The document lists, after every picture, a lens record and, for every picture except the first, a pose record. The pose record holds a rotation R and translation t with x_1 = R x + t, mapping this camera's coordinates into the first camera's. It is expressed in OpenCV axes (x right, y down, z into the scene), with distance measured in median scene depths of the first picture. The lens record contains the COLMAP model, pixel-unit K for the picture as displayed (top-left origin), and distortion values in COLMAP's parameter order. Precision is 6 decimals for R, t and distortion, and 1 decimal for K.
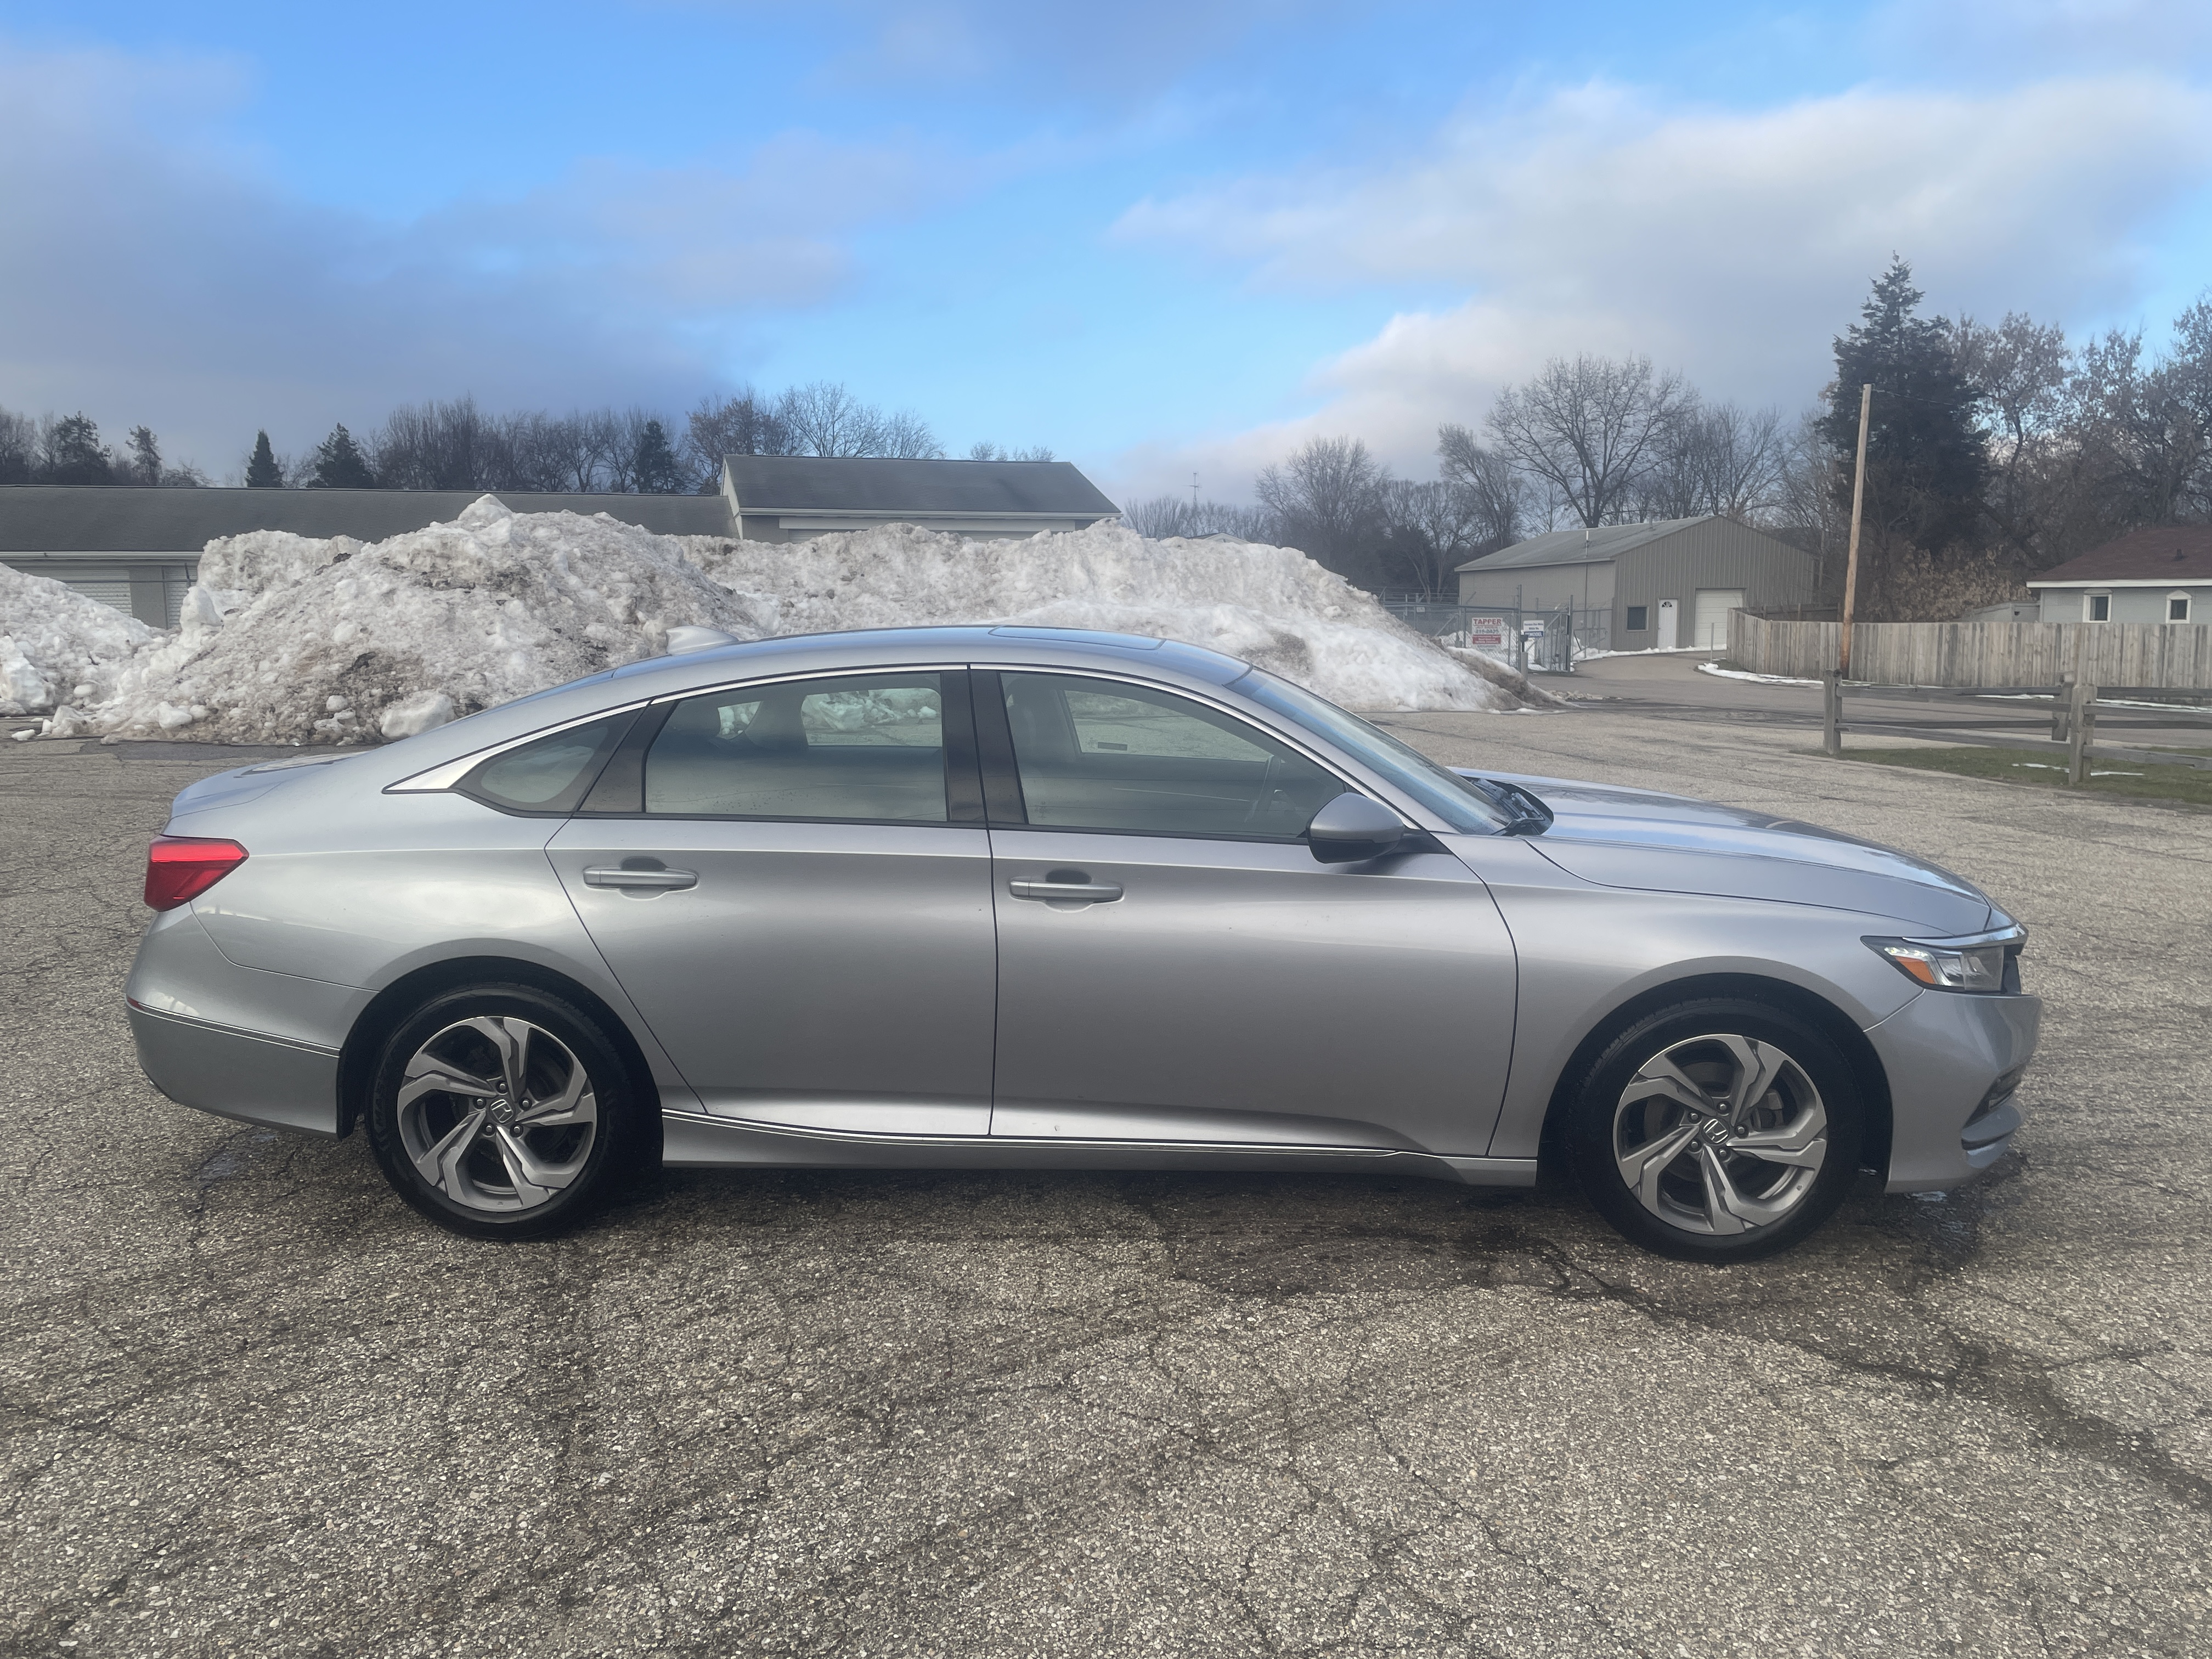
lens RADIAL K [[1655.9, 0, 1129.3], [0, 1655.9, 845.9], [0, 0, 1]] dist [0.075469, -0.090196]
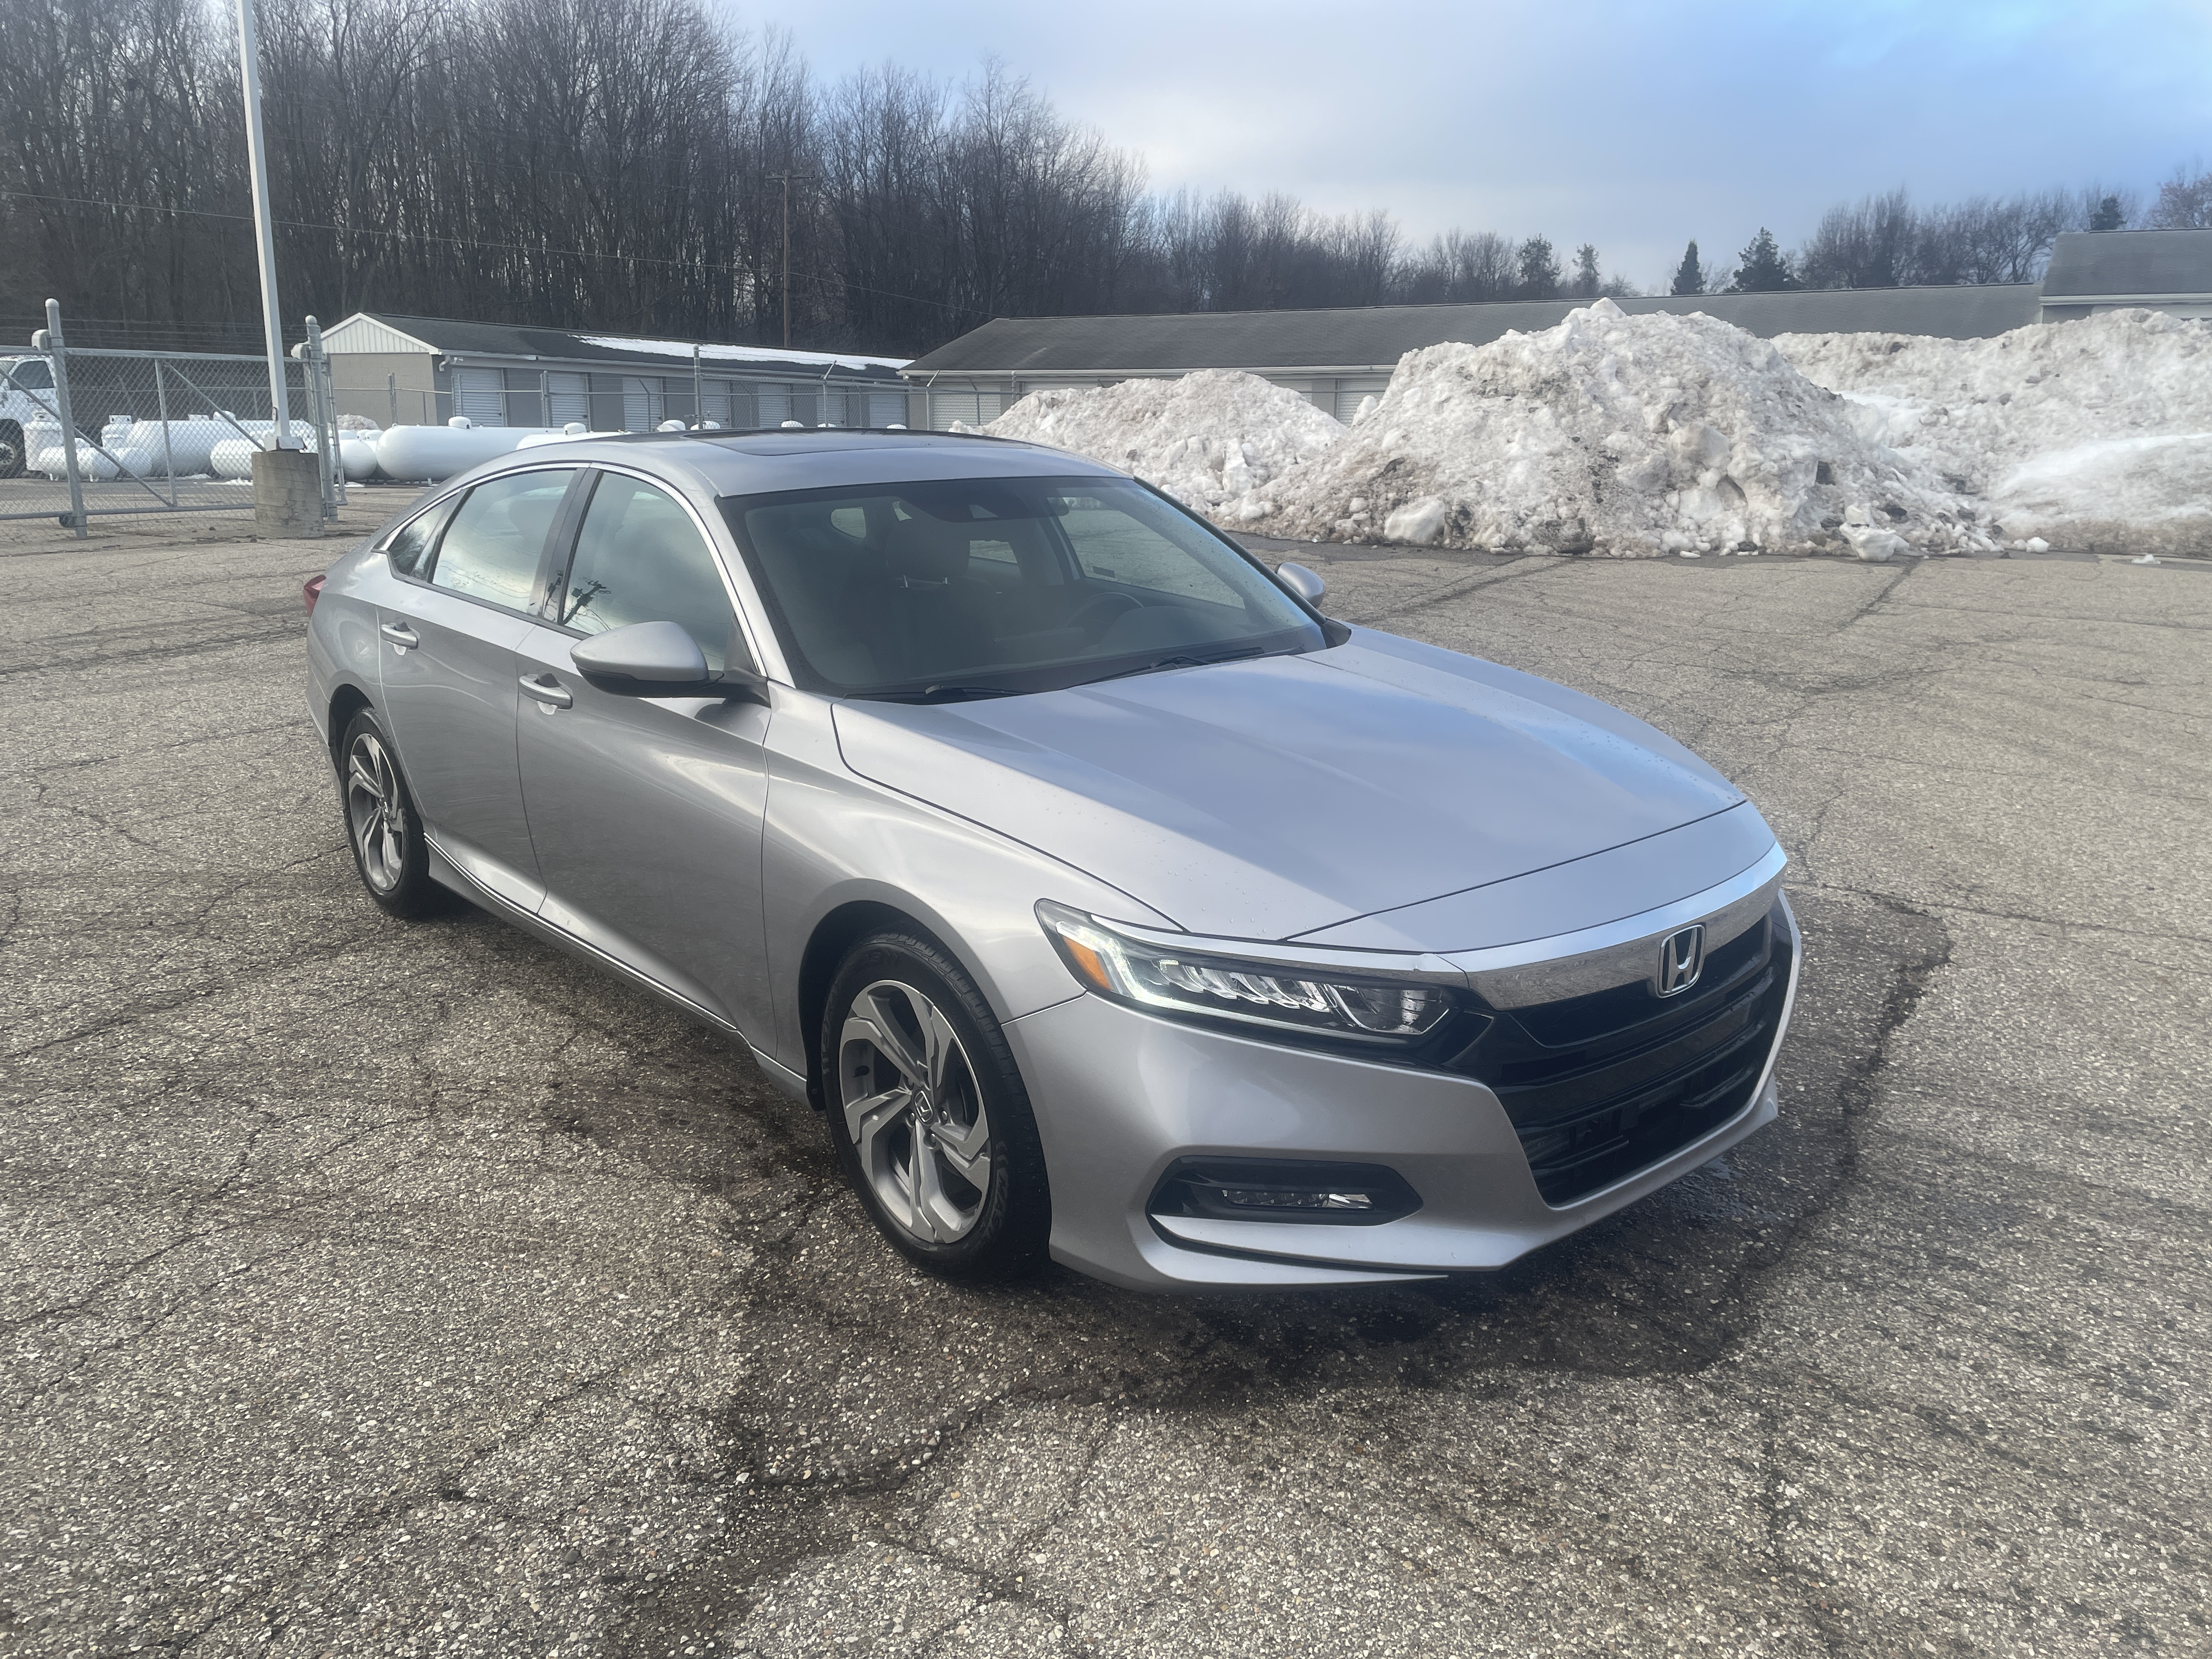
lens RADIAL K [[1655.9, 0, 1128.4], [0, 1655.9, 835.7], [0, 0, 1]] dist [0.075469, -0.090196]
pose [[0.692068, 0.185681, -0.697542, 0.200005], [-0.112365, 0.982281, 0.149994, -0.016986], [0.713033, -0.025427, 0.700669, 0.114272]]
